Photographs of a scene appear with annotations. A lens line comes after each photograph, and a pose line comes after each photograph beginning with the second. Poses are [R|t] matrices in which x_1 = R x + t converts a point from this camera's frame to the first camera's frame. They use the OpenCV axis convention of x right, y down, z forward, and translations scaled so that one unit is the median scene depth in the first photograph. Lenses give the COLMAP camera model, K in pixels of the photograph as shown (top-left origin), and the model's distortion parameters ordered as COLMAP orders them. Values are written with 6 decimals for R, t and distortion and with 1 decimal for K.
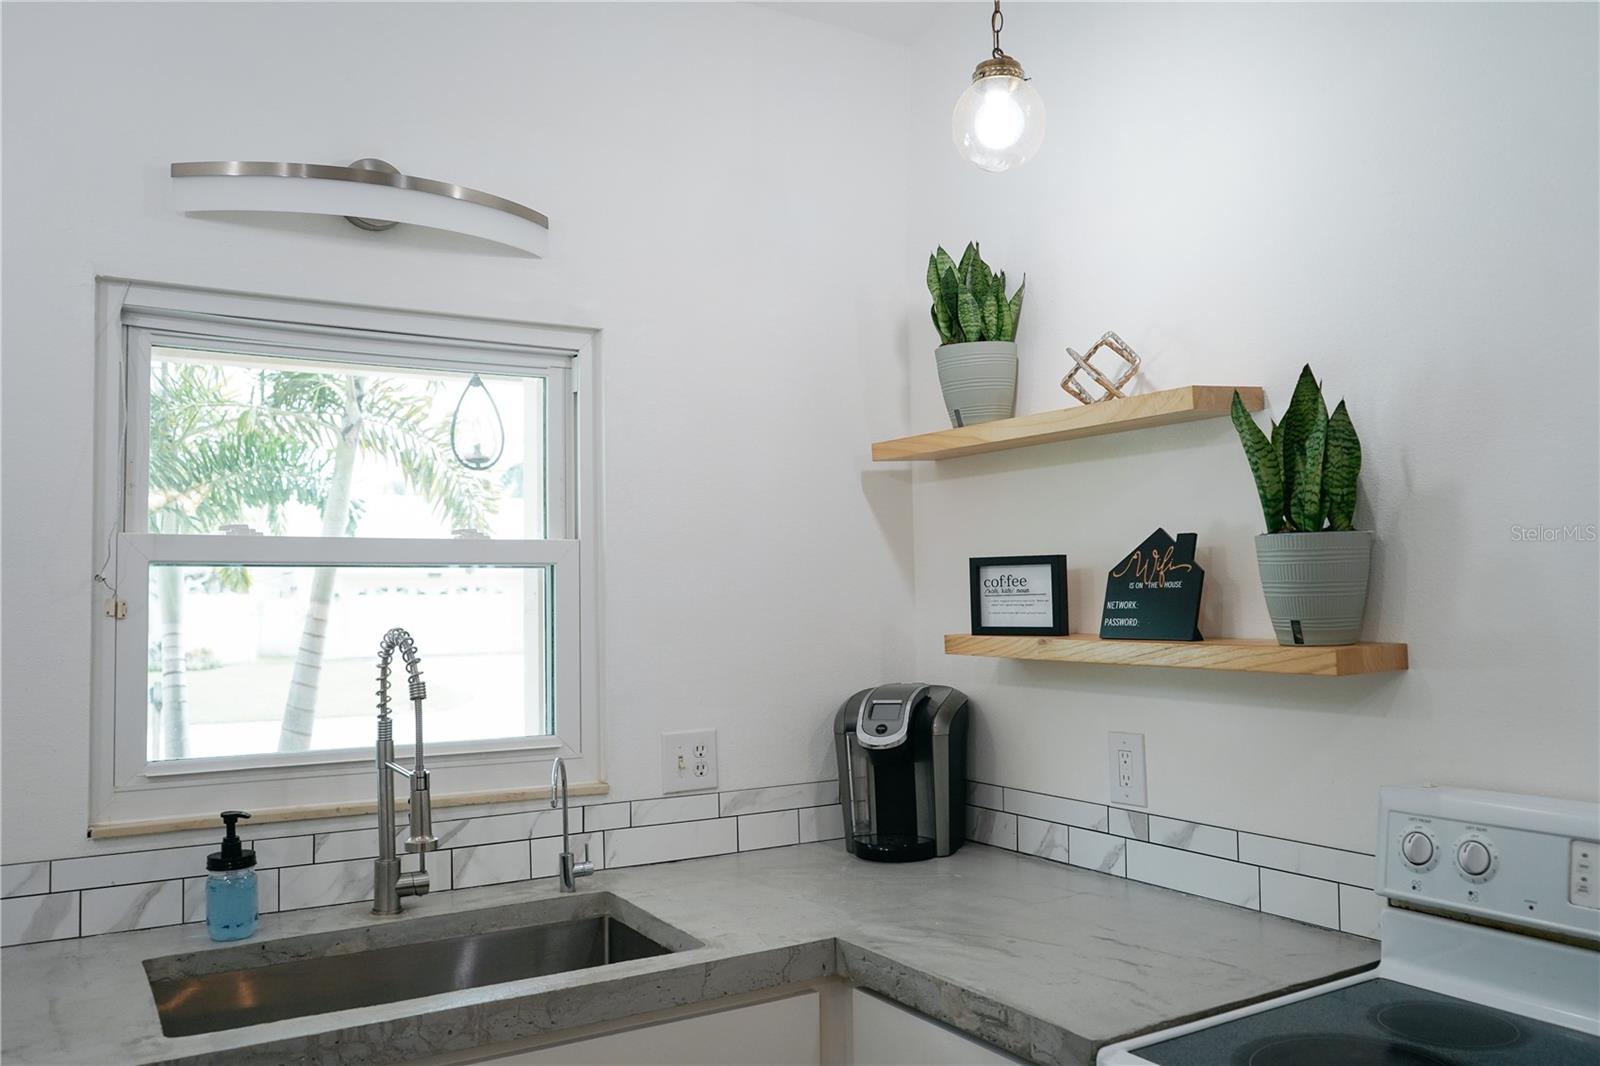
lens RADIAL K [[1303.0, 0, 800.0], [0, 1303.0, 533.0], [0, 0, 1]] dist [-0.010511, -0.001764]
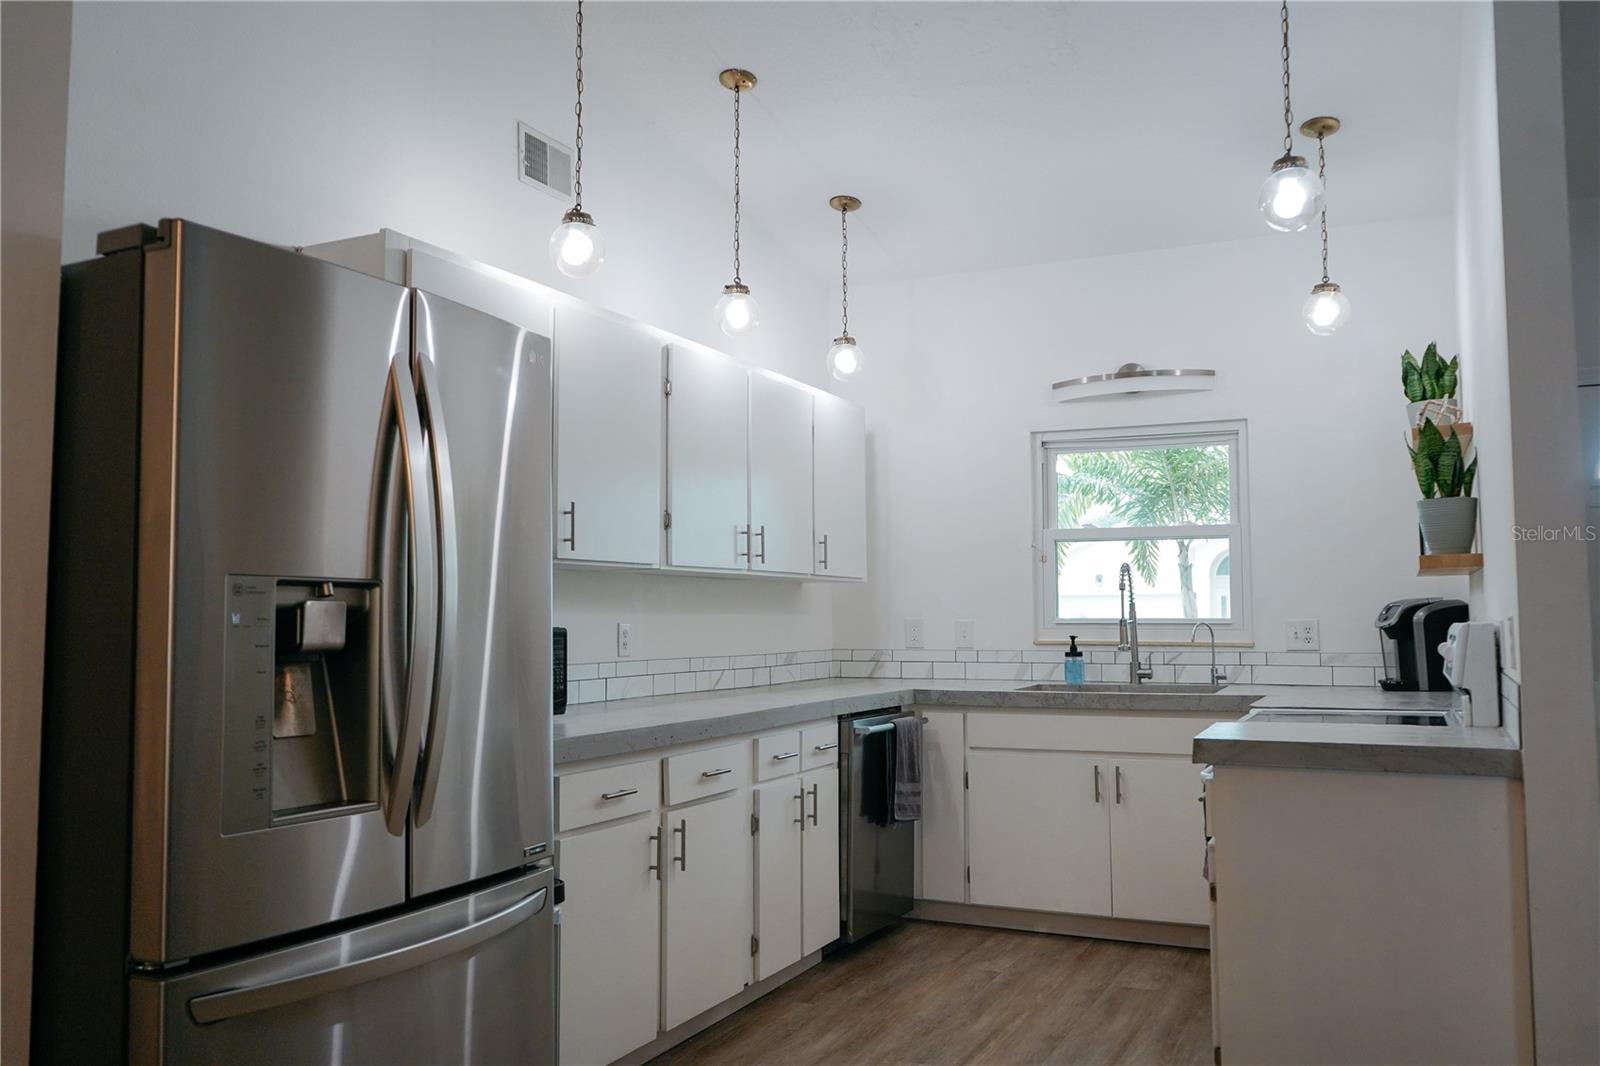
lens RADIAL K [[1303.0, 0, 800.0], [0, 1303.0, 533.0], [0, 0, 1]] dist [-0.010511, -0.001764]
pose [[0.530621, -0.045702, -0.846376, 1.277520], [0.033751, 0.998893, -0.032778, 0.069074], [0.846937, -0.011173, 0.531576, -0.716948]]
